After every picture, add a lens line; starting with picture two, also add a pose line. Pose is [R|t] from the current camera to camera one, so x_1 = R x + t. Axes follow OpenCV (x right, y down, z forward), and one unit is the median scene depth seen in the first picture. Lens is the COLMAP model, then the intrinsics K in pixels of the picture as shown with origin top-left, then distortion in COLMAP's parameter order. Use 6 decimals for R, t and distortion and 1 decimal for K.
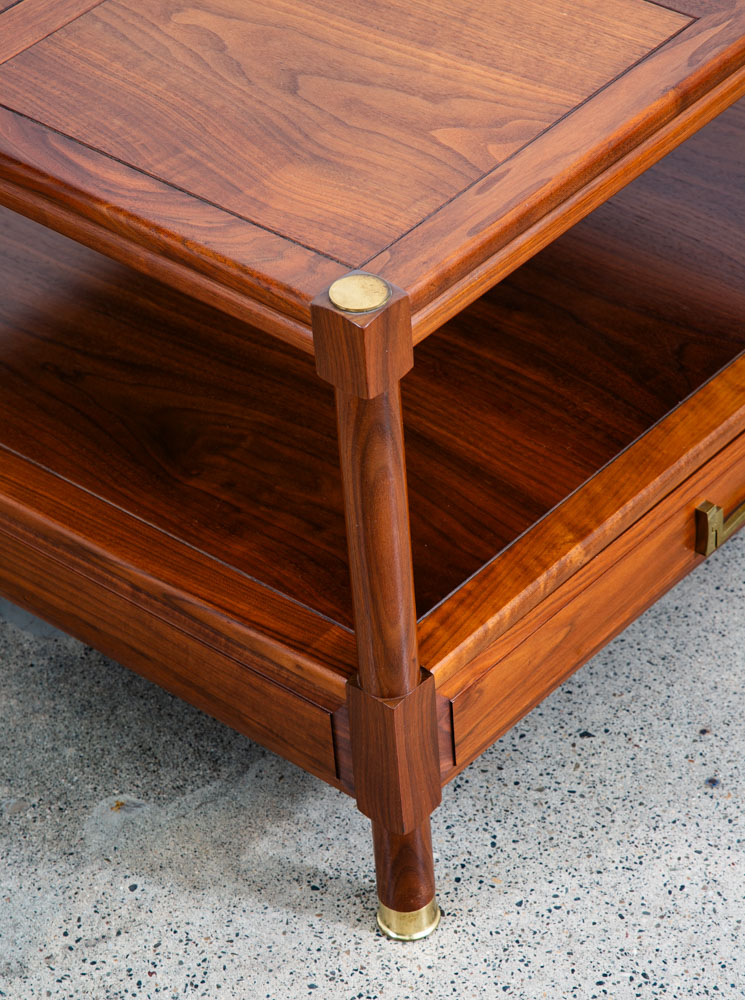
lens RADIAL K [[2922.6, 0, 370.9], [0, 2922.6, 559.2], [0, 0, 1]] dist [0.541034, 0.000000]
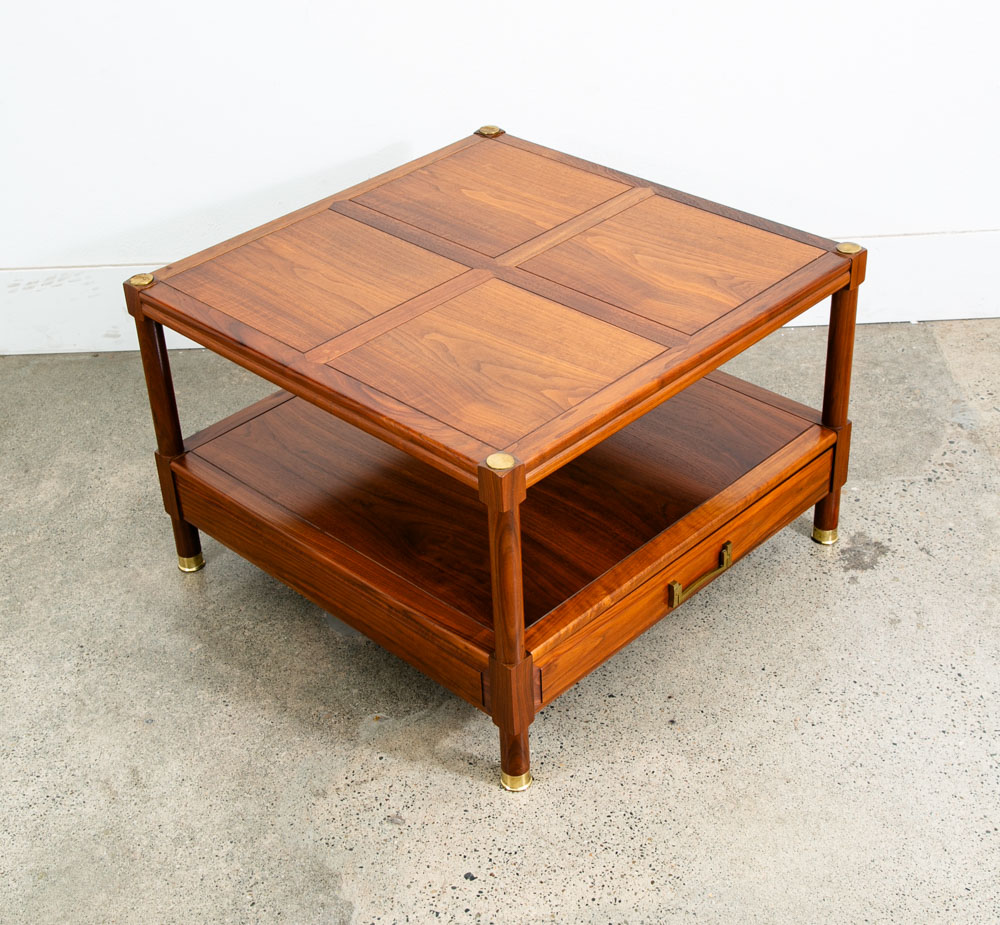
lens RADIAL K [[1547.8, 0, 493.0], [0, 1547.8, 423.8], [0, 0, 1]] dist [0.019011, 0.000000]
pose [[0.998098, 0.047460, -0.039355, 0.027154], [-0.052698, 0.988030, -0.144979, 0.036005], [0.032003, 0.146777, 0.988652, -0.077892]]
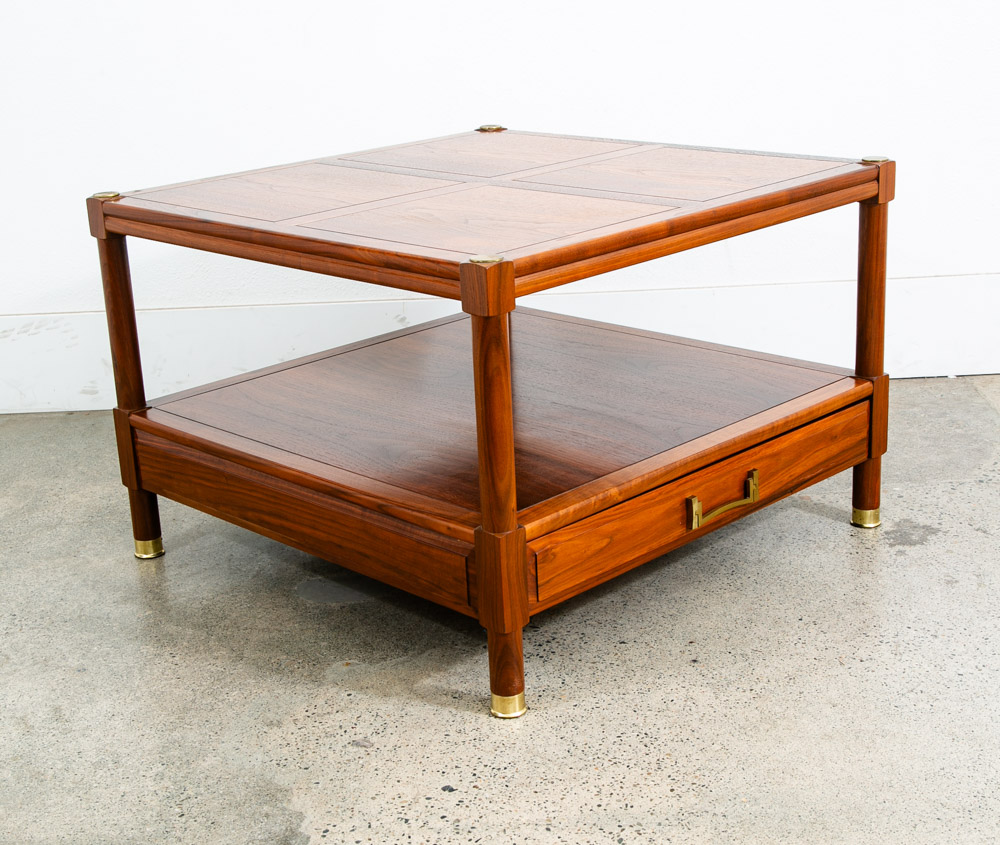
lens RADIAL K [[1558.4, 0, 495.2], [0, 1558.4, 438.8], [0, 0, 1]] dist [0.022633, 0.000000]
pose [[0.997049, 0.037966, -0.066722, 0.058947], [-0.060360, 0.924736, -0.375793, 0.315380], [0.047433, 0.378712, 0.924298, 0.121942]]
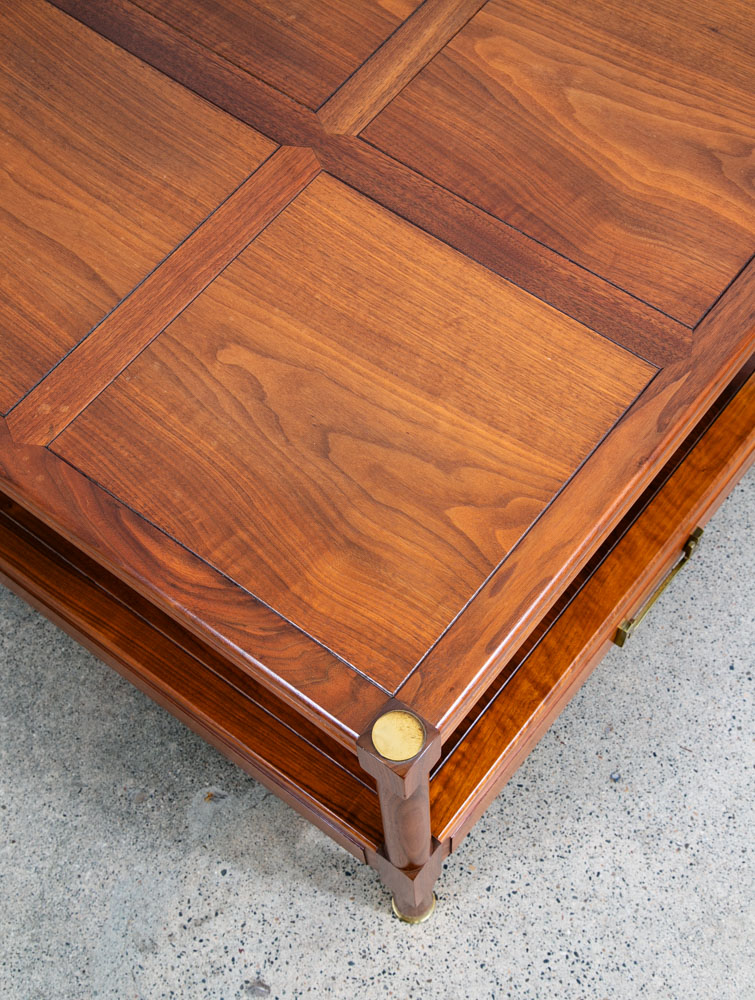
lens RADIAL K [[1348.0, 0, 376.6], [0, 1348.0, 549.8], [0, 0, 1]] dist [0.082219, 0.000000]
pose [[0.998823, -0.032934, 0.035614, -0.024088], [0.016520, 0.921259, 0.388599, -0.305106], [-0.045608, -0.387553, 0.920719, 0.449865]]
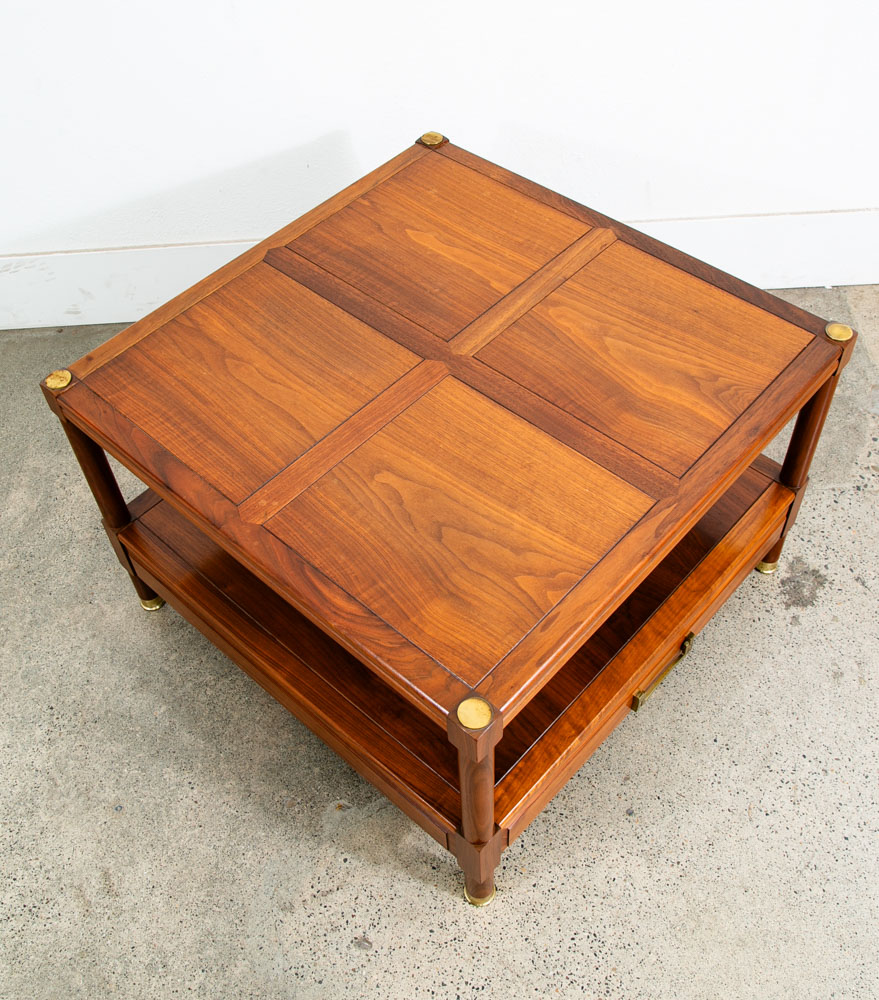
lens RADIAL K [[1039.5, 0, 432.2], [0, 1039.5, 472.3], [0, 0, 1]] dist [-0.071357, 0.000000]
pose [[0.999316, 0.035758, -0.009409, -0.023845], [-0.033965, 0.988320, 0.148559, -0.269983], [0.014611, -0.148138, 0.988859, 0.343979]]
